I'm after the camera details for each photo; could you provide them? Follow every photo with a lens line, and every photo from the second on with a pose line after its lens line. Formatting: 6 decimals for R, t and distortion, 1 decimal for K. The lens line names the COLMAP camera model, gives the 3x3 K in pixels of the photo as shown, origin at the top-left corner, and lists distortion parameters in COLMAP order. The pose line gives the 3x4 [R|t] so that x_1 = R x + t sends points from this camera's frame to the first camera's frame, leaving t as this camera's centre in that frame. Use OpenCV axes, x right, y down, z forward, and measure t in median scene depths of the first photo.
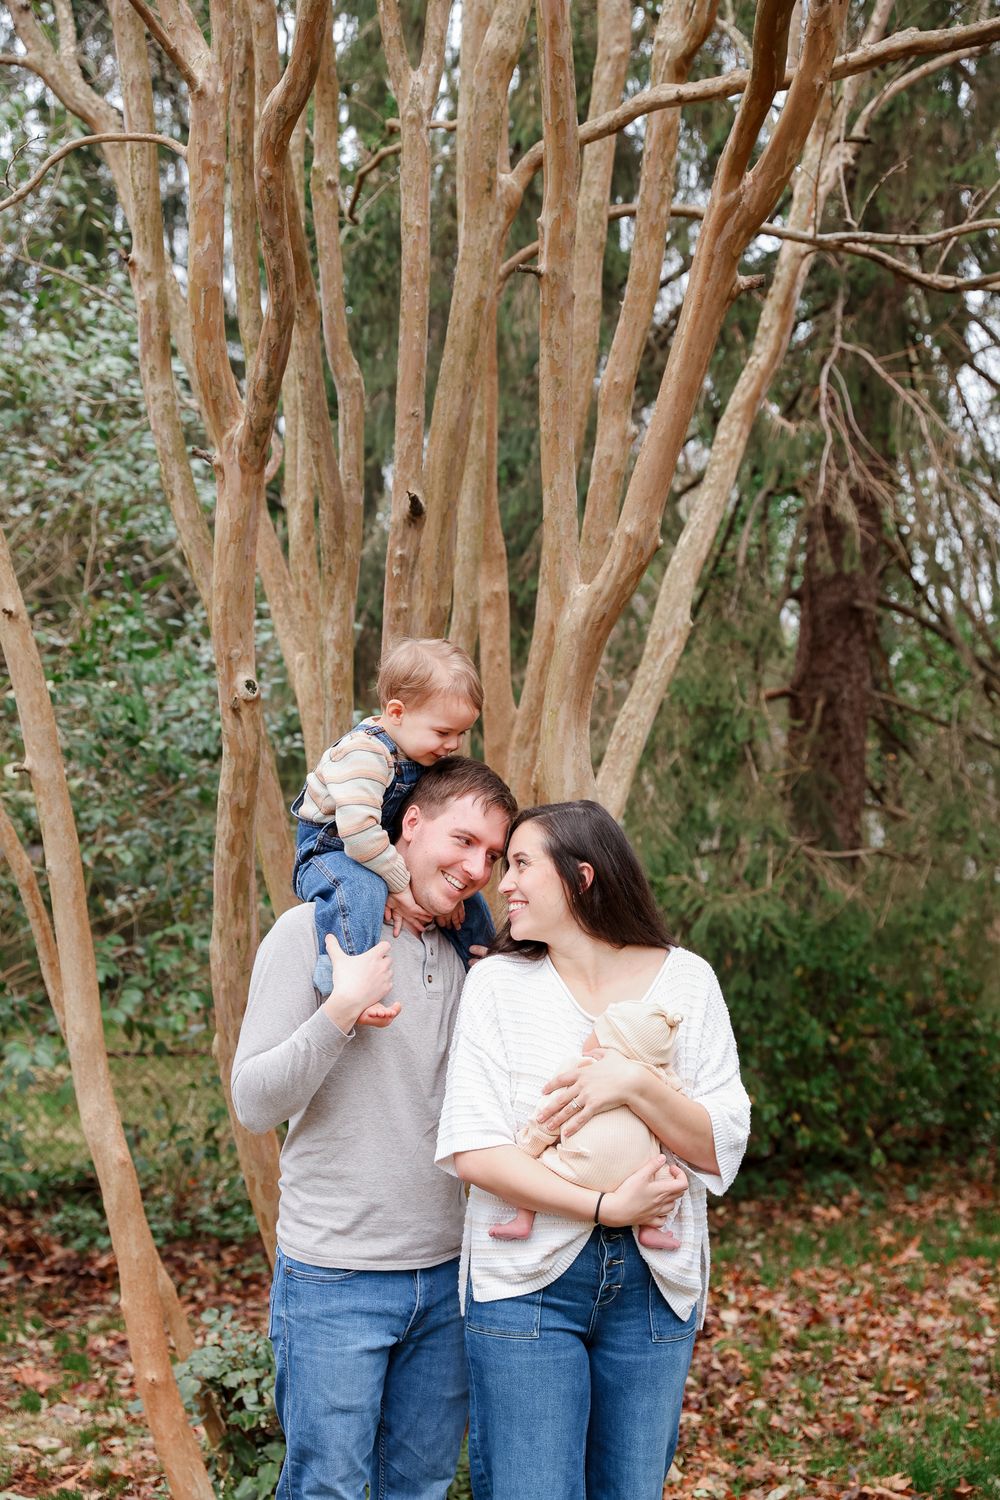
lens RADIAL K [[2358.2, 0, 500.0], [0, 2358.2, 750.0], [0, 0, 1]] dist [0.139213, 0.100463]
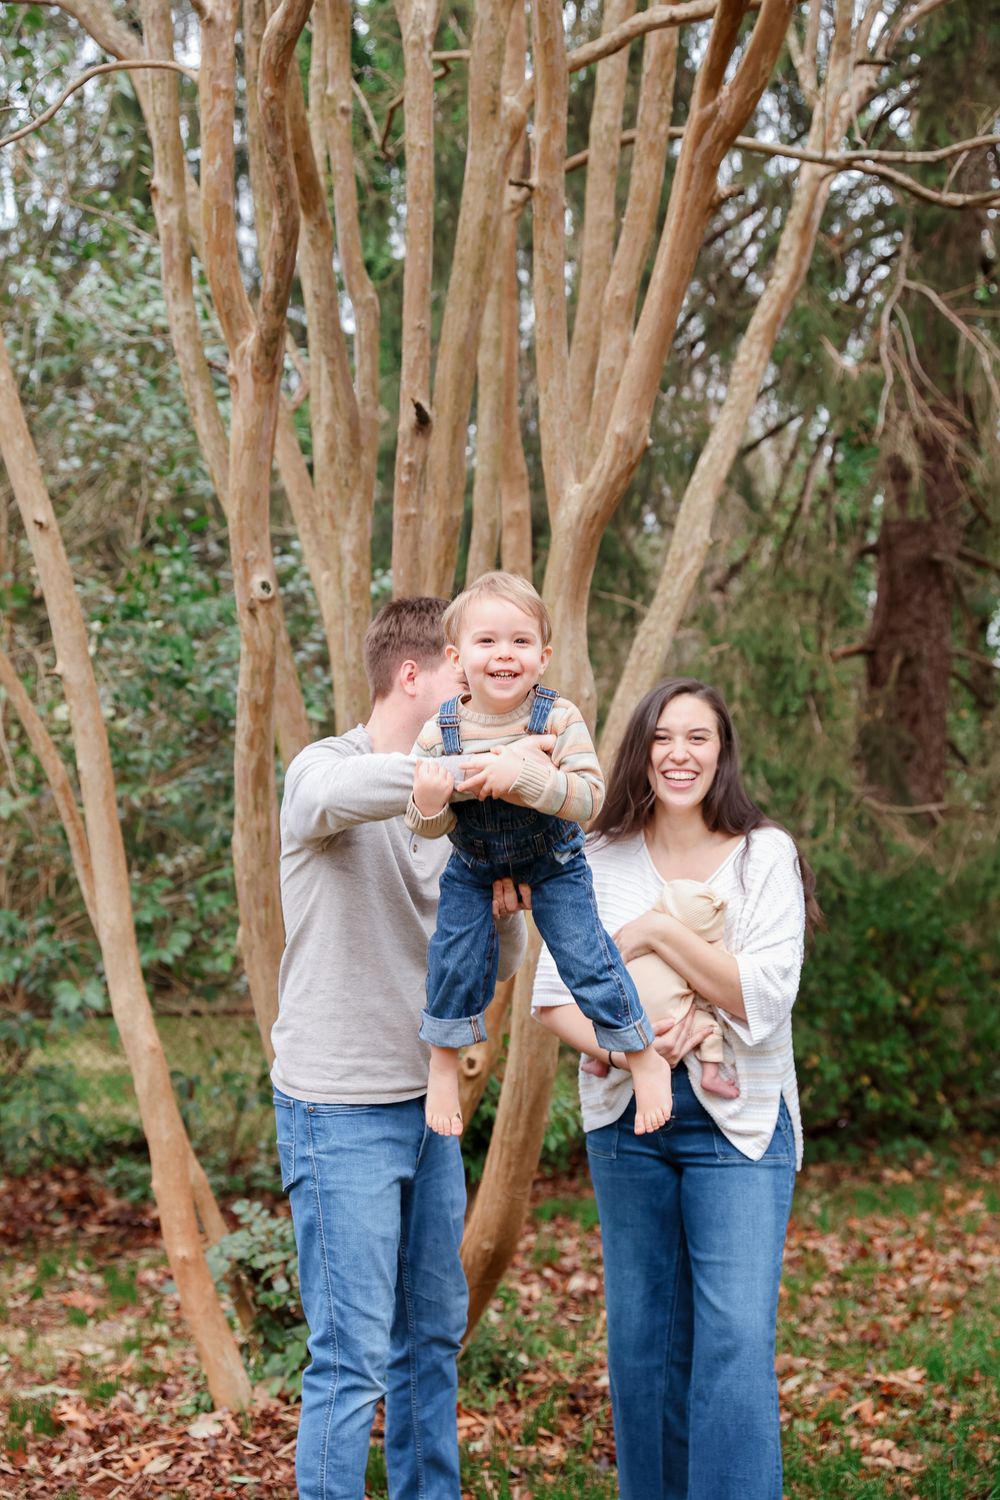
lens RADIAL K [[2561.5, 0, 500.0], [0, 2561.5, 750.0], [0, 0, 1]] dist [0.183474, 0.031995]
pose [[0.999004, -0.006917, -0.044084, 0.031993], [0.006707, 0.999965, -0.004900, 0.034096], [0.044117, 0.004600, 0.999016, -0.091175]]
